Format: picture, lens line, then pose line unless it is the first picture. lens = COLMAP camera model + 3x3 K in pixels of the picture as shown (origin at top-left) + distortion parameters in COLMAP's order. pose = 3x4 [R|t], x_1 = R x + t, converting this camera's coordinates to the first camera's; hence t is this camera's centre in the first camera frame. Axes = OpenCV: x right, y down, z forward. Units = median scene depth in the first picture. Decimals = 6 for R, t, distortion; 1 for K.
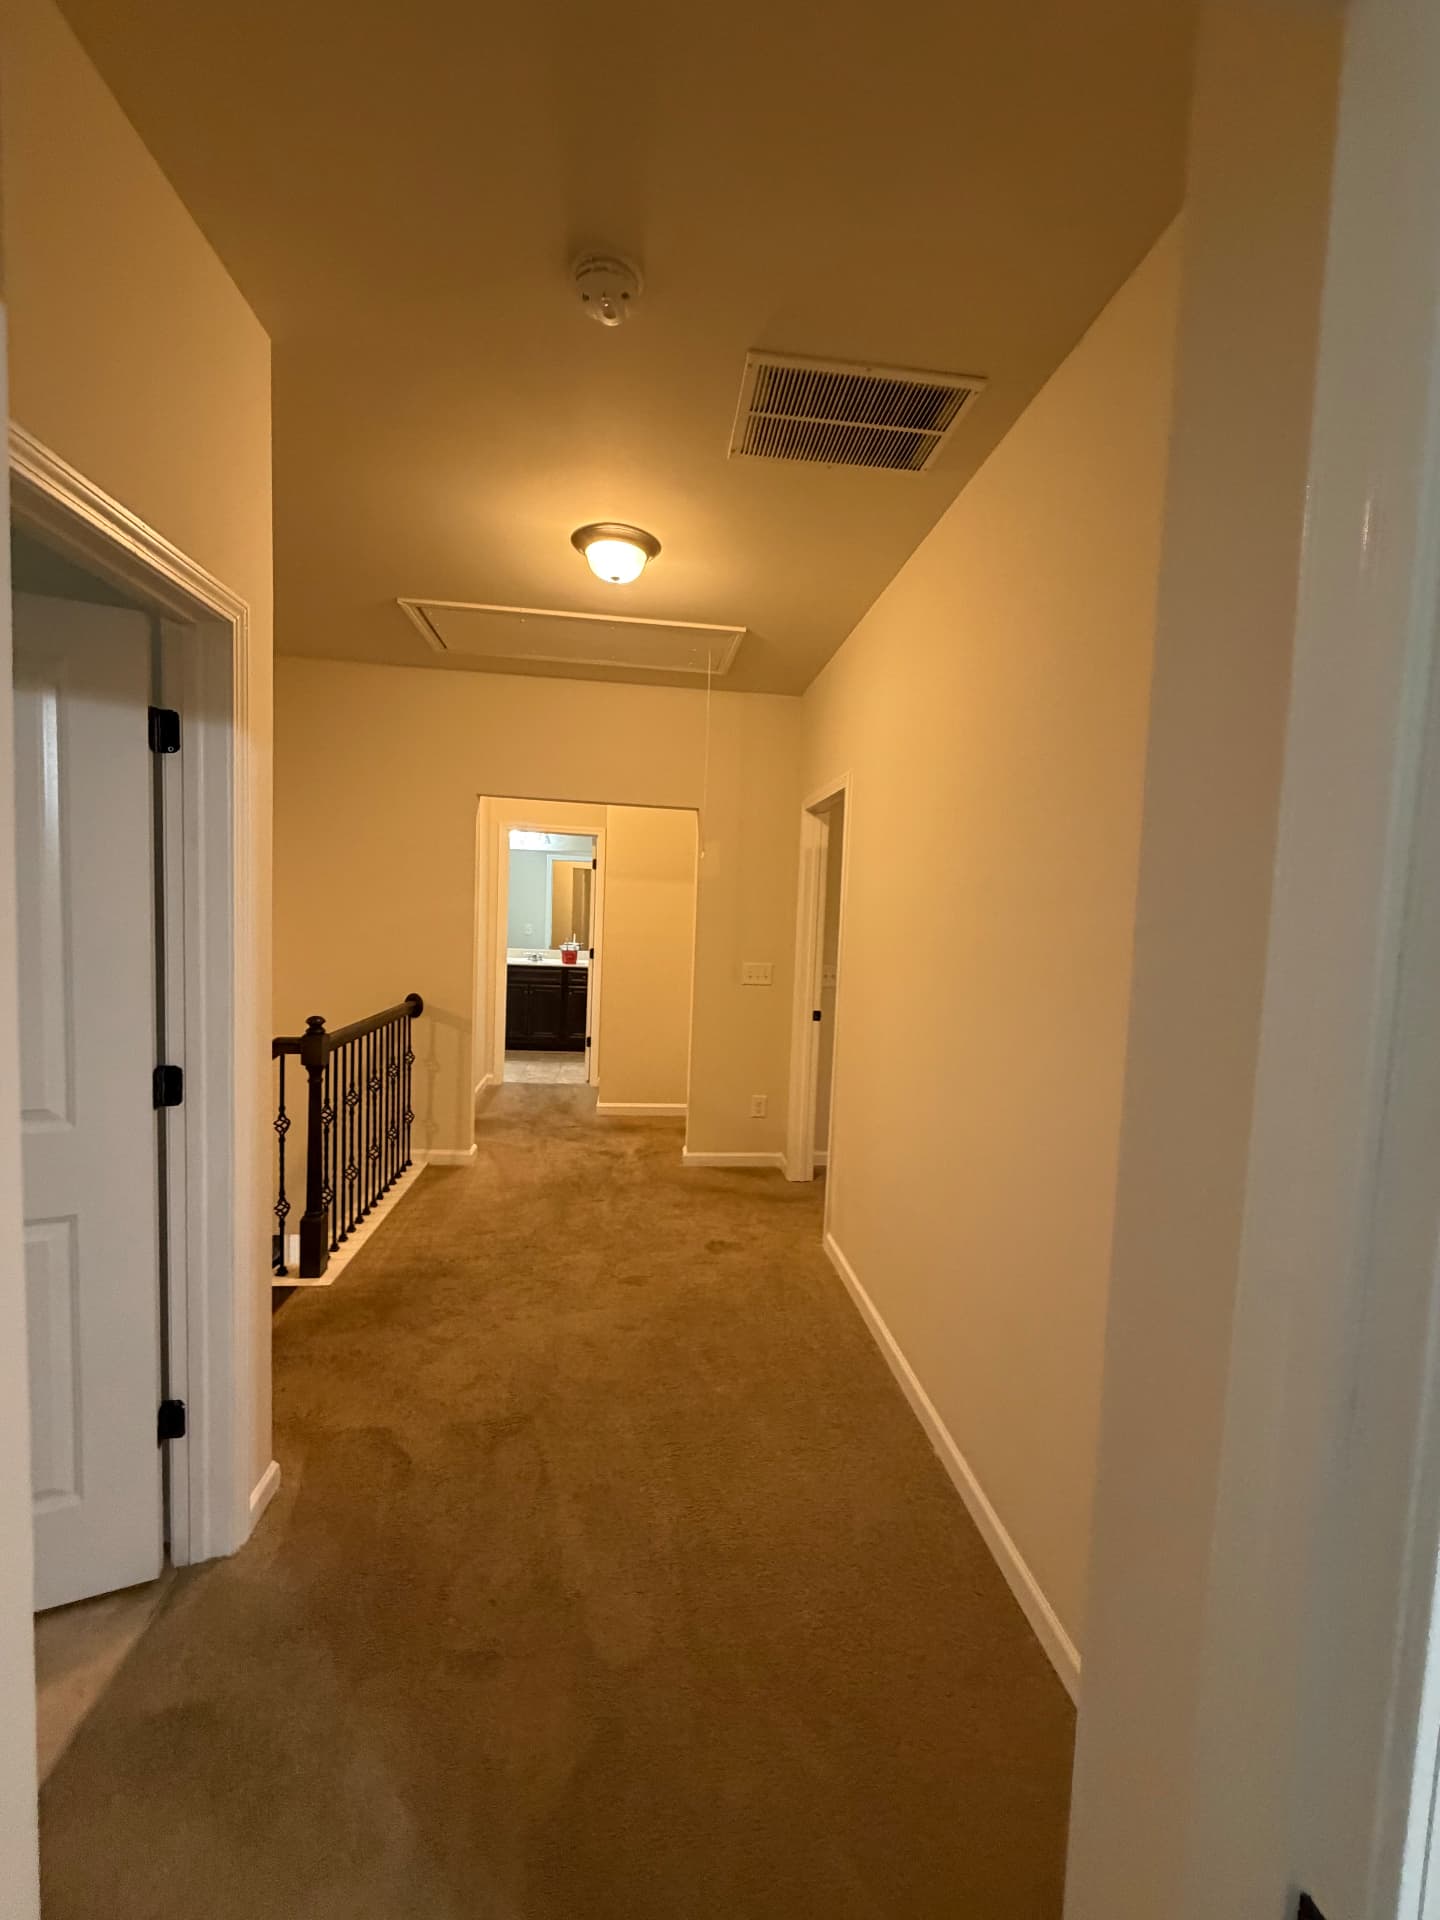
lens RADIAL K [[770.9, 0, 719.8], [0, 770.9, 958.4], [0, 0, 1]] dist [0.002980, 0.000468]
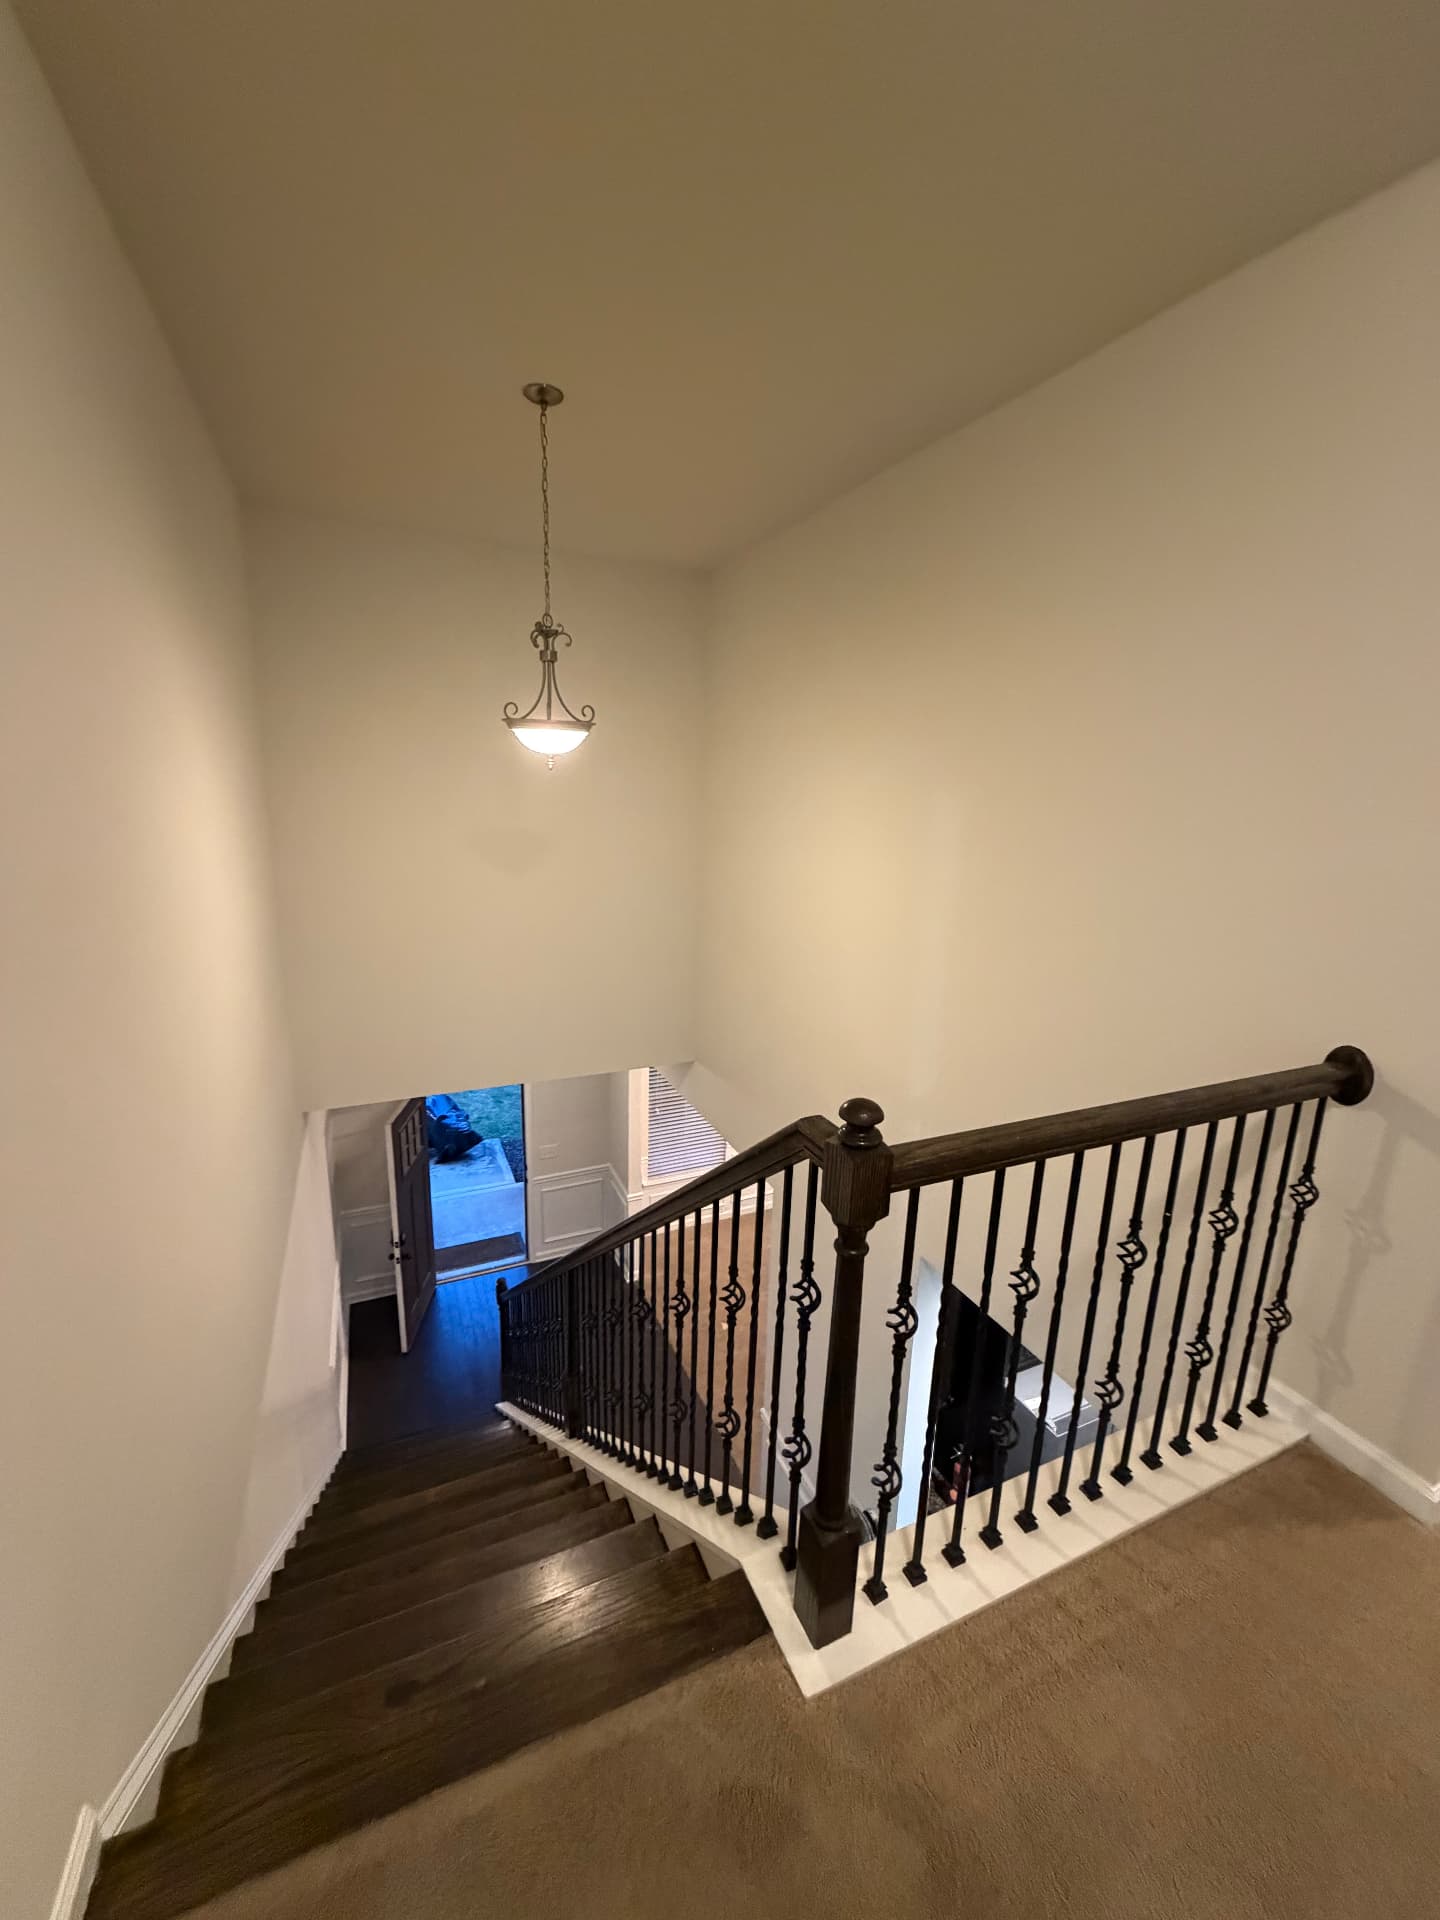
lens RADIAL K [[770.9, 0, 723.1], [0, 770.9, 965.3], [0, 0, 1]] dist [0.002980, 0.000468]
pose [[0.317872, 0.167398, -0.933239, -0.121955], [-0.083284, 0.985416, 0.148390, -0.032968], [0.944469, 0.030555, 0.327178, 0.542154]]
